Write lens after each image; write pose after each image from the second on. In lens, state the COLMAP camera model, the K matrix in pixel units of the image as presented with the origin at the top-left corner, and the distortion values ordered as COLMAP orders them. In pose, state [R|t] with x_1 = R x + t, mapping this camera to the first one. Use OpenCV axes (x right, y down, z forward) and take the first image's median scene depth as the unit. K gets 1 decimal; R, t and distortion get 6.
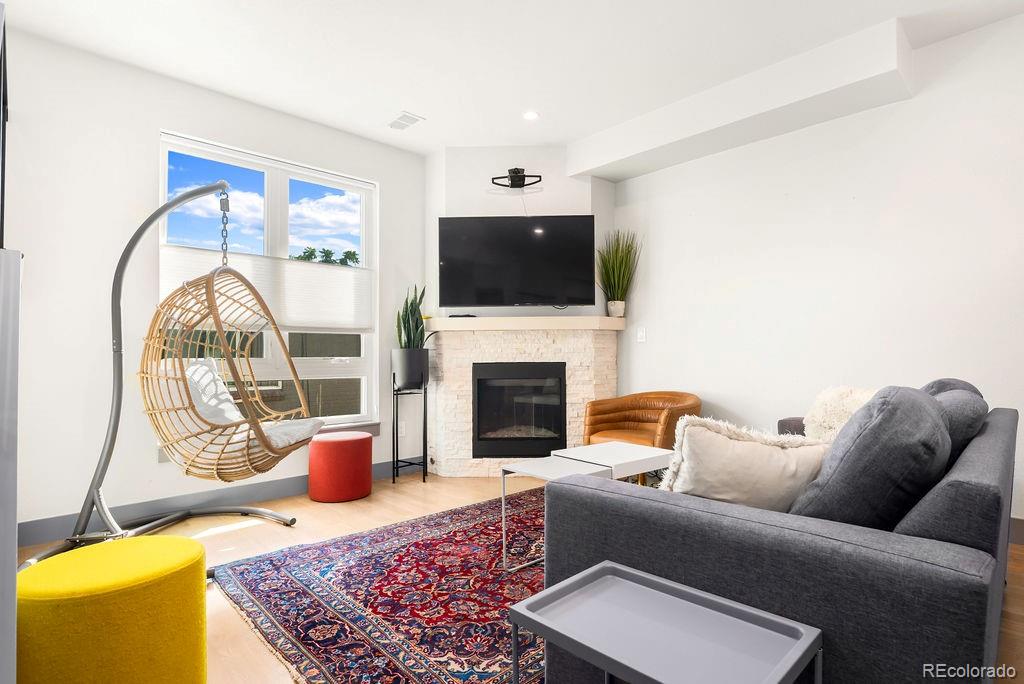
lens RADIAL K [[528.1, 0, 512.0], [0, 528.1, 342.0], [0, 0, 1]] dist [0.001604, 0.000036]
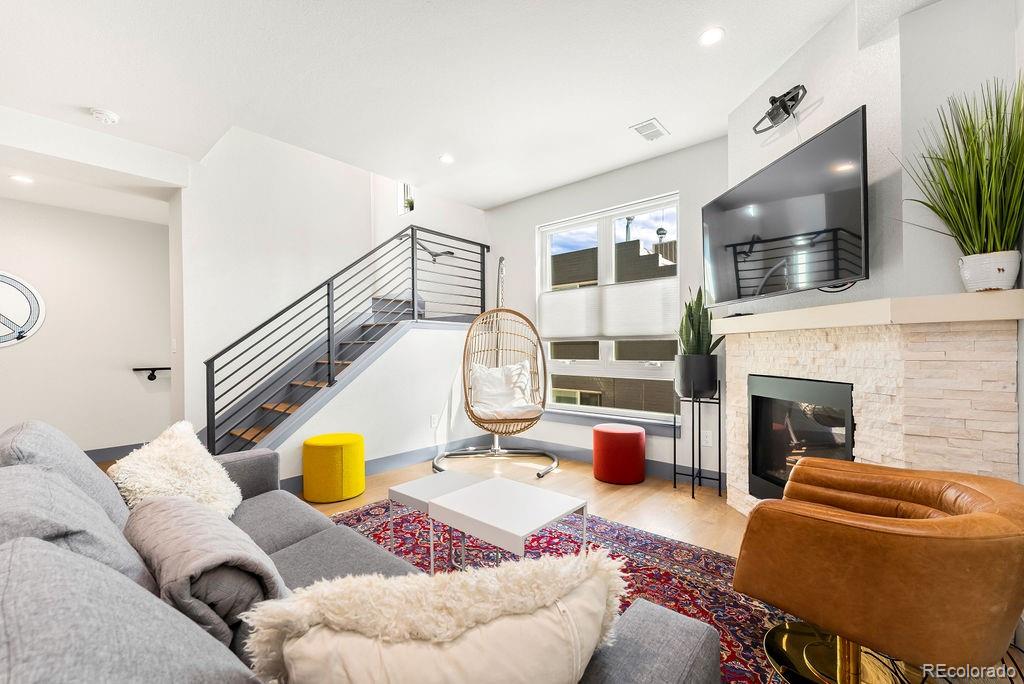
lens RADIAL K [[416.3, 0, 510.4], [0, 416.3, 345.9], [0, 0, 1]] dist [0.001125, 0.000112]
pose [[0.088288, 0.001606, -0.996094, 0.539824], [0.034462, 0.999395, 0.004666, -0.018097], [0.995499, -0.034740, 0.088179, 0.621782]]
